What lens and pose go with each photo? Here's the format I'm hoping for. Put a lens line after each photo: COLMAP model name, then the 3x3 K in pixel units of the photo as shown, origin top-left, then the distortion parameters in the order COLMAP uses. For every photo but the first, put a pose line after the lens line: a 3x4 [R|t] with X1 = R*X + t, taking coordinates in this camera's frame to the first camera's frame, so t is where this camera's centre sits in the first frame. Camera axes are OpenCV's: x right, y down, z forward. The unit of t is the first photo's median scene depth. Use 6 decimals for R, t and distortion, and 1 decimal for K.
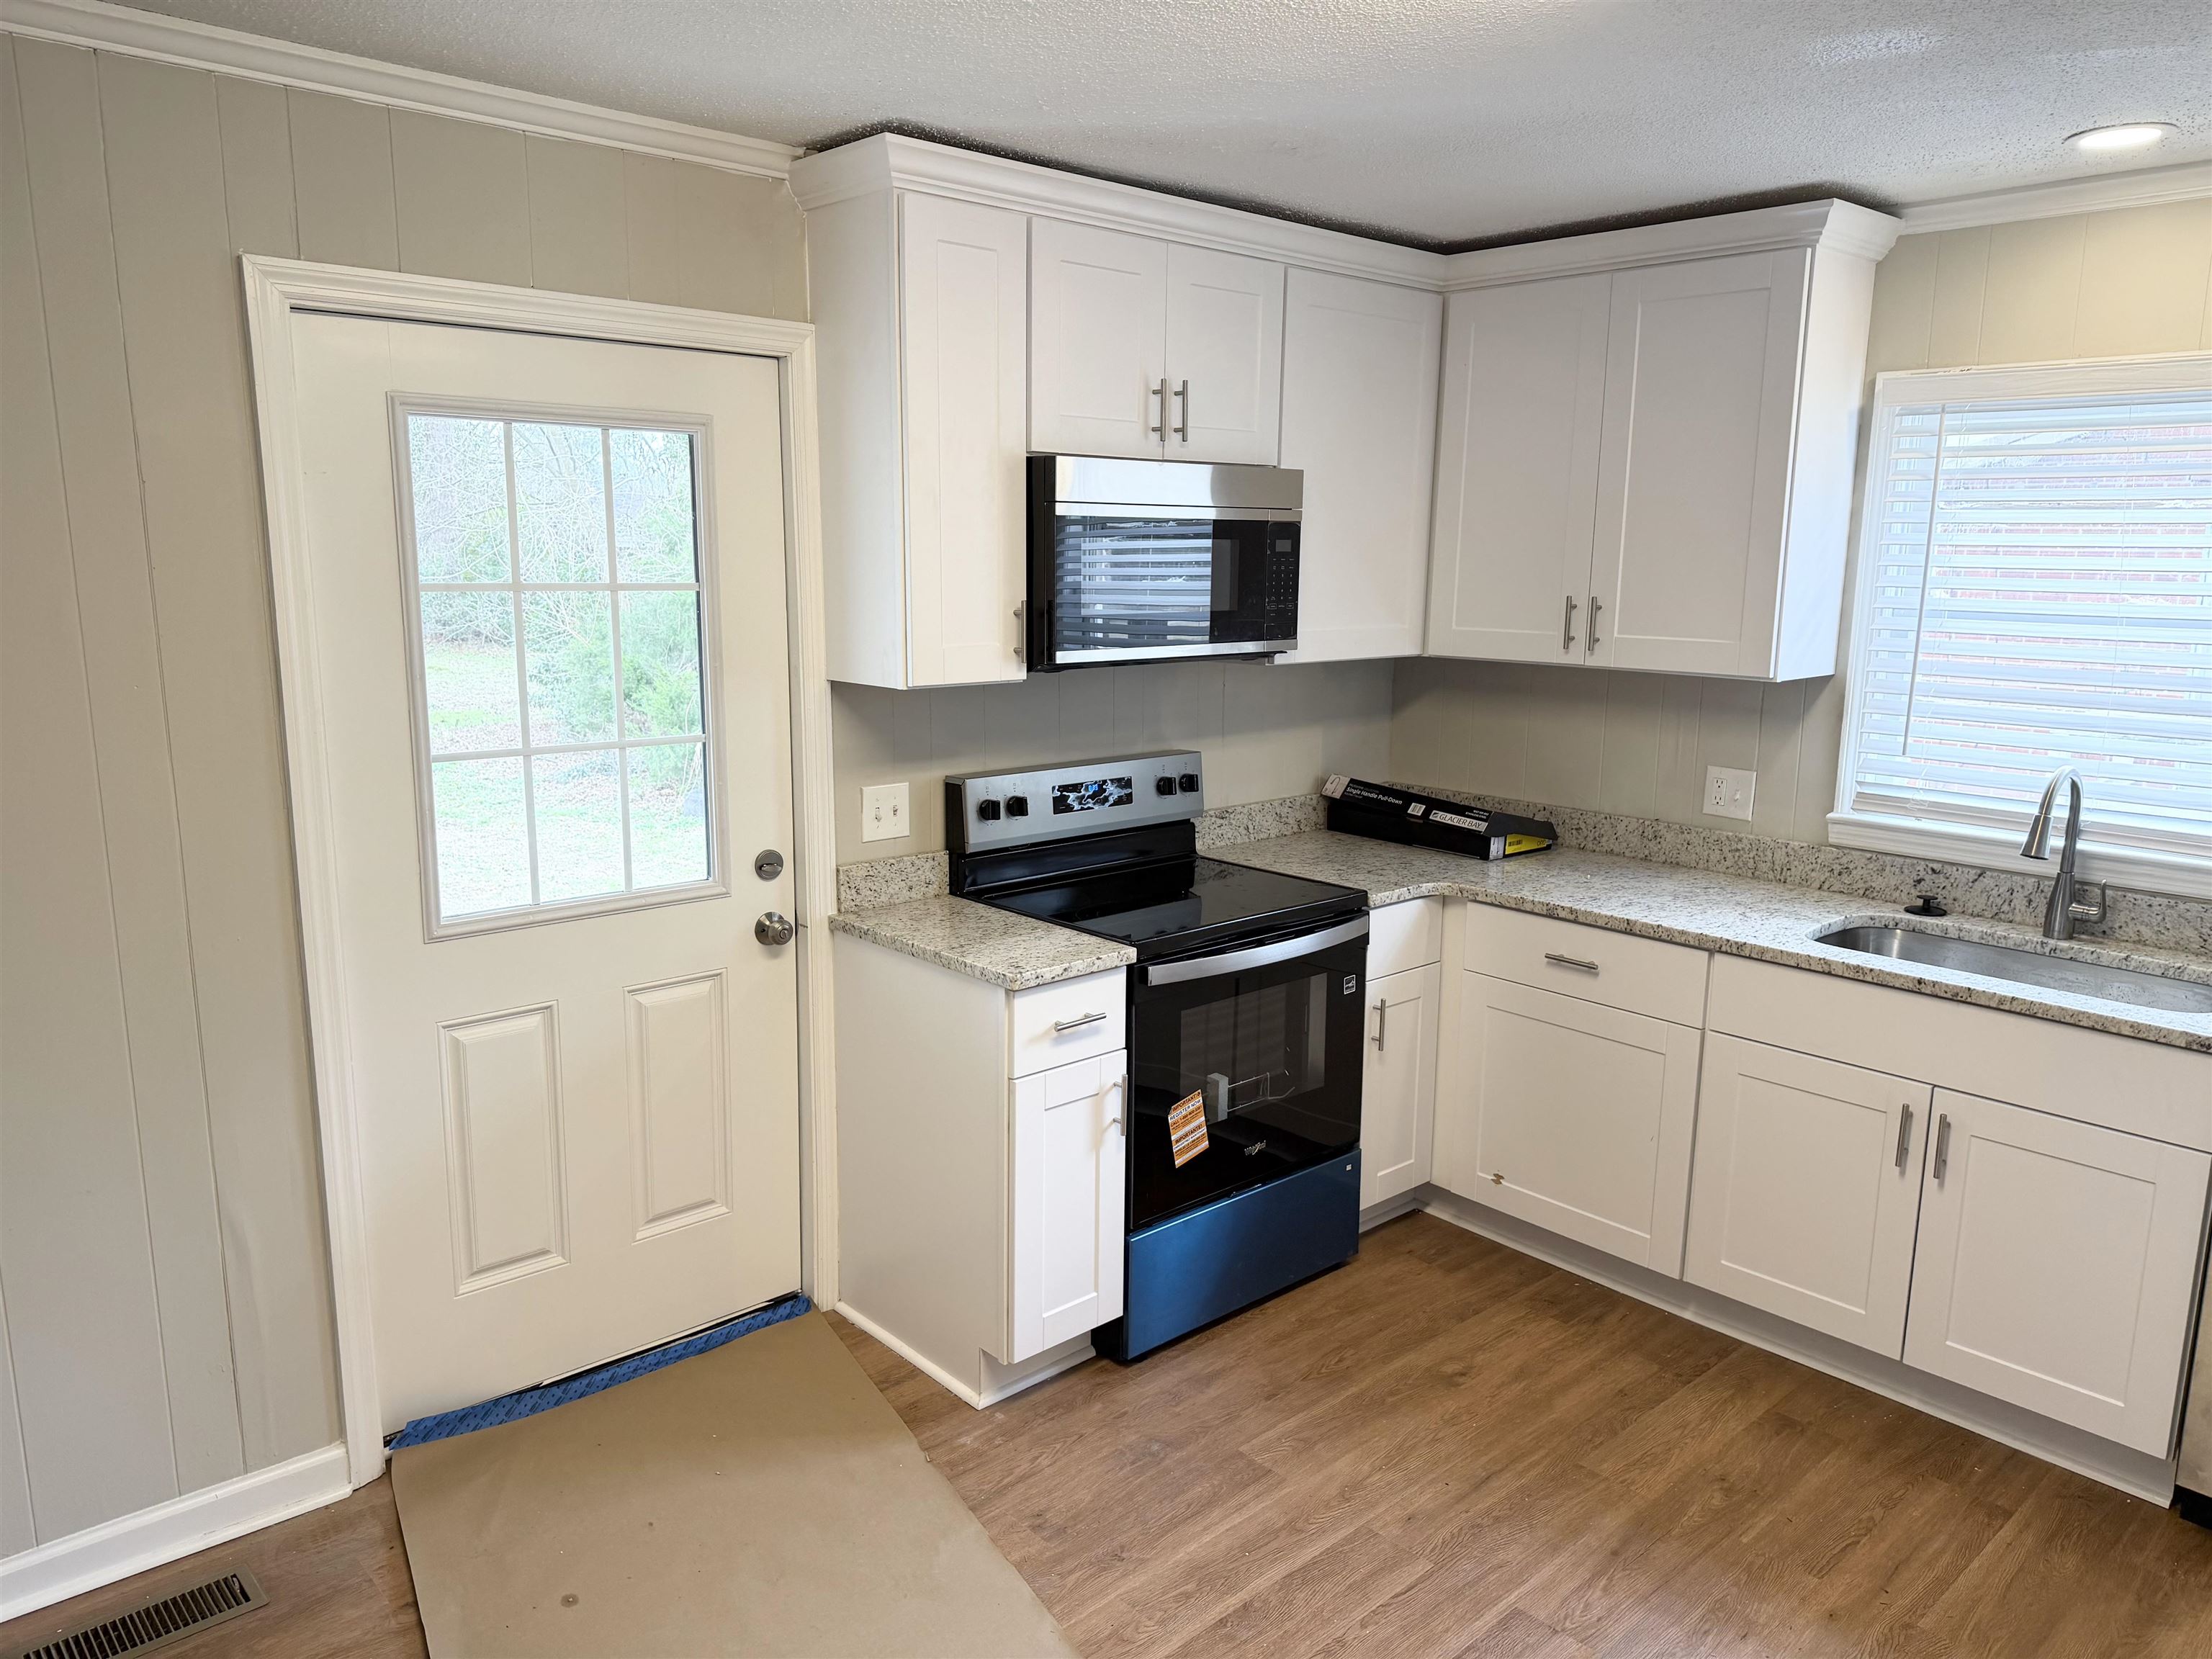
lens RADIAL K [[1566.4, 0, 1105.4], [0, 1566.4, 834.2], [0, 0, 1]] dist [0.113372, -0.165198]
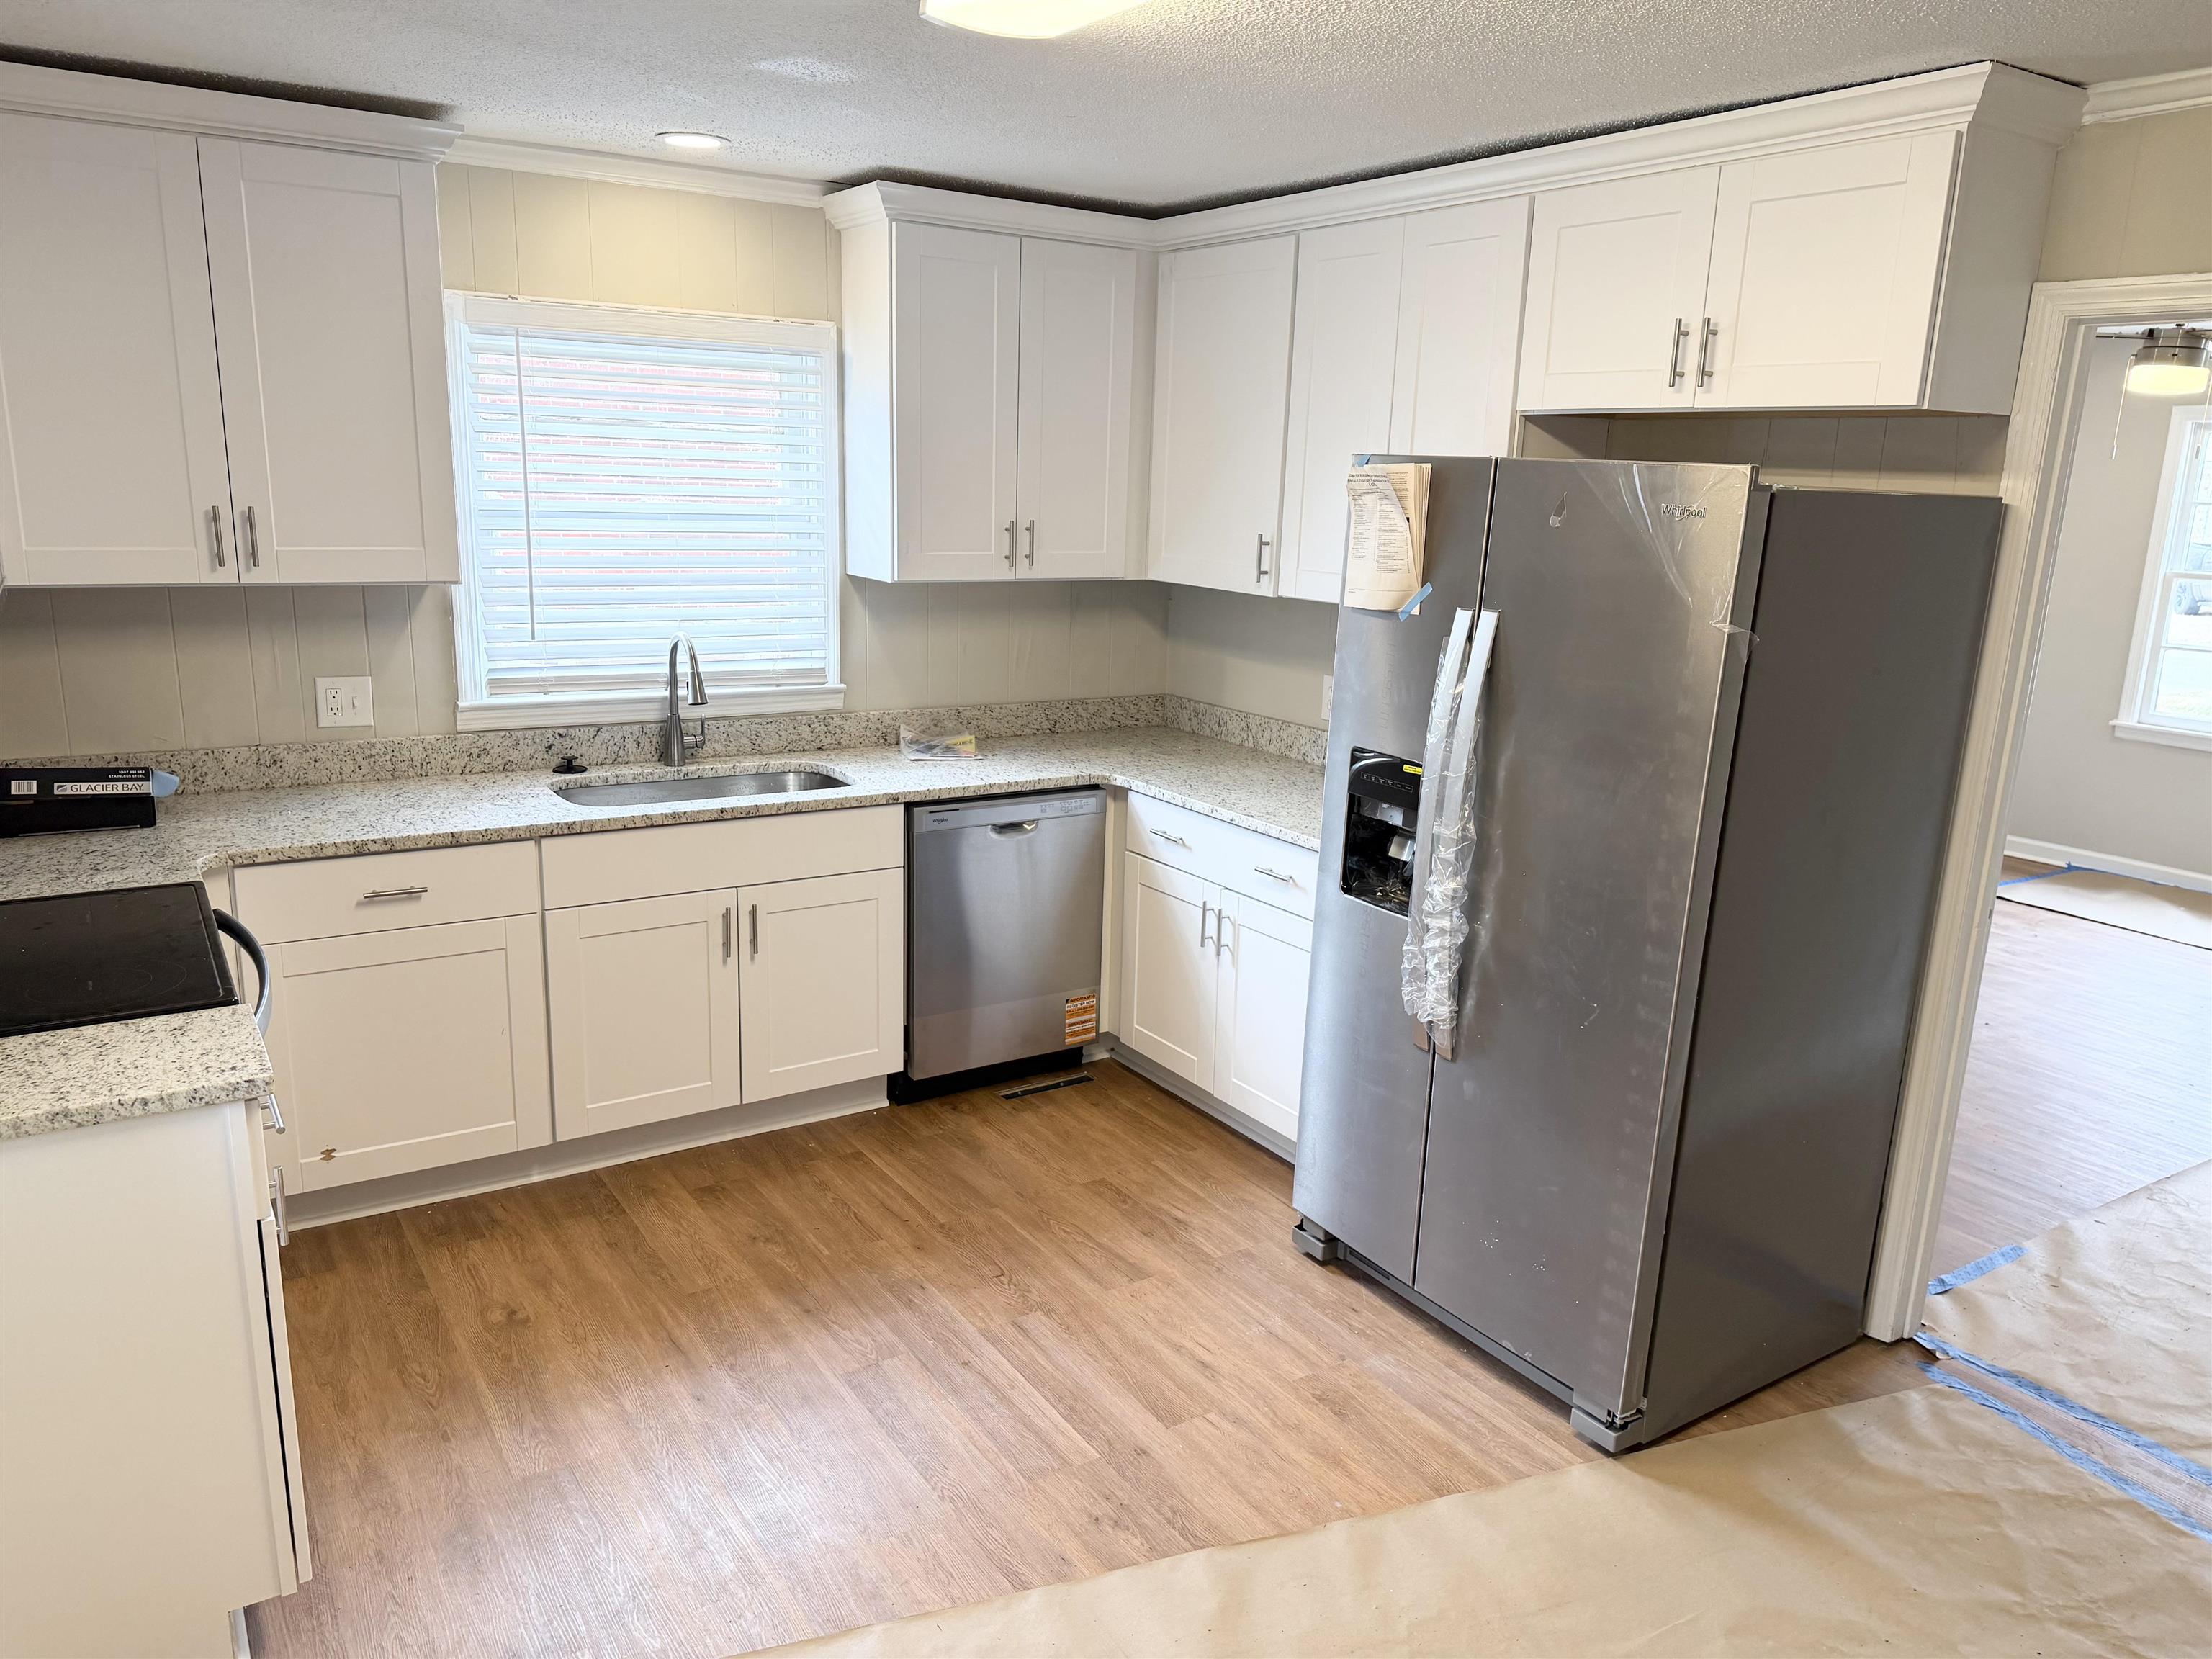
lens RADIAL K [[1545.4, 0, 1108.5], [0, 1545.4, 844.3], [0, 0, 1]] dist [0.169044, -0.287181]
pose [[0.161379, -0.240260, 0.957200, -0.584397], [0.152820, 0.964298, 0.216276, -0.095204], [-0.974989, 0.111377, 0.192334, 0.422939]]
